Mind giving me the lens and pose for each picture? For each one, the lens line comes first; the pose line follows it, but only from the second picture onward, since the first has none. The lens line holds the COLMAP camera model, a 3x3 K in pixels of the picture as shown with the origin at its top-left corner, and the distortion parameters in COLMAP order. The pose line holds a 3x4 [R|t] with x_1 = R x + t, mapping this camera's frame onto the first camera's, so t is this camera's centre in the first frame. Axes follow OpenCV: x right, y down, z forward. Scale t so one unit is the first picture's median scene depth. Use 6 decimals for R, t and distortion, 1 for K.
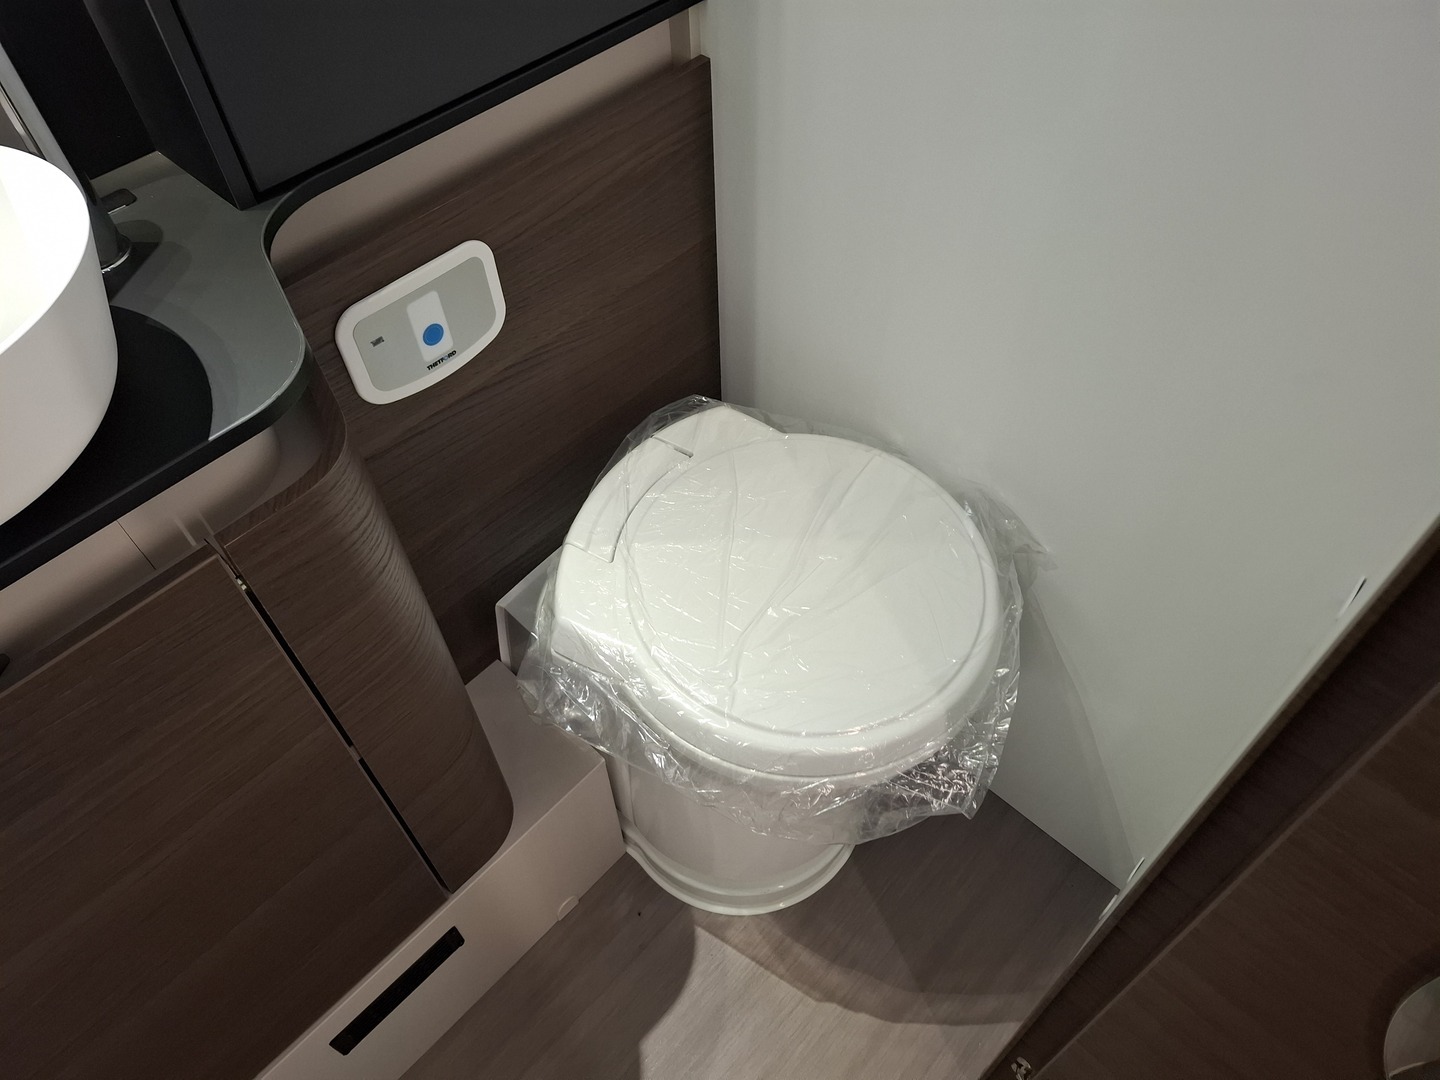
lens RADIAL K [[999.0, 0, 701.5], [0, 999.0, 511.6], [0, 0, 1]] dist [0.103733, -0.123502]
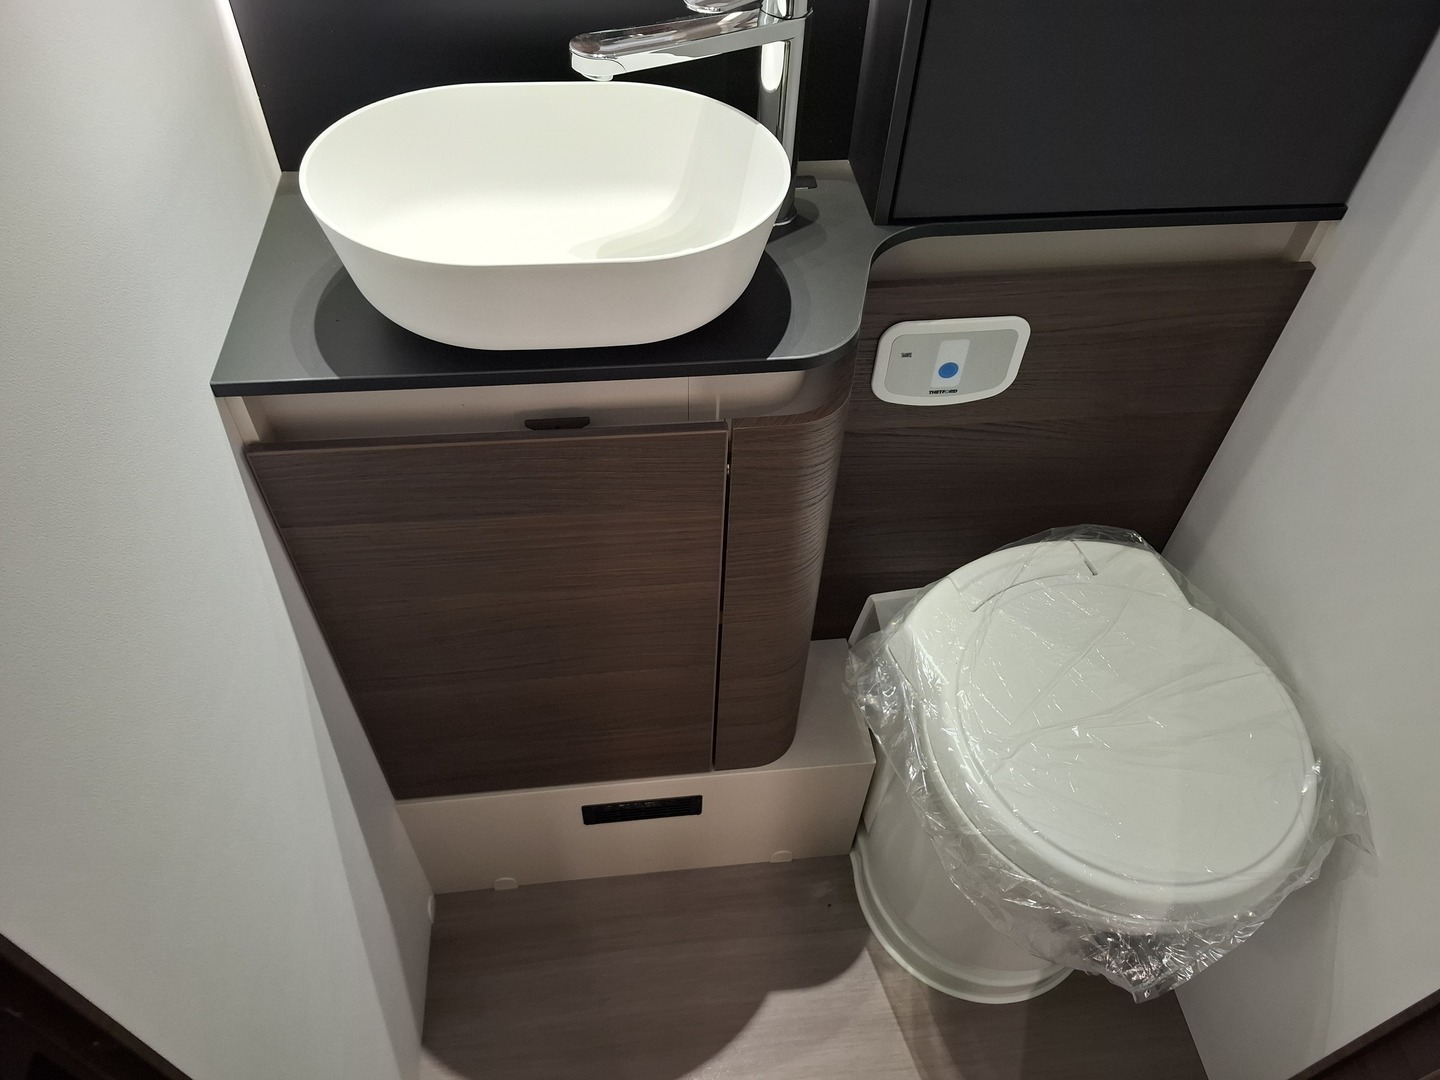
lens RADIAL K [[999.0, 0, 701.5], [0, 999.0, 511.6], [0, 0, 1]] dist [0.103733, -0.123502]
pose [[0.758893, 0.515438, -0.398003, 0.074048], [-0.530730, 0.843694, 0.080663, 0.026379], [0.377369, 0.150017, 0.913831, -0.183097]]
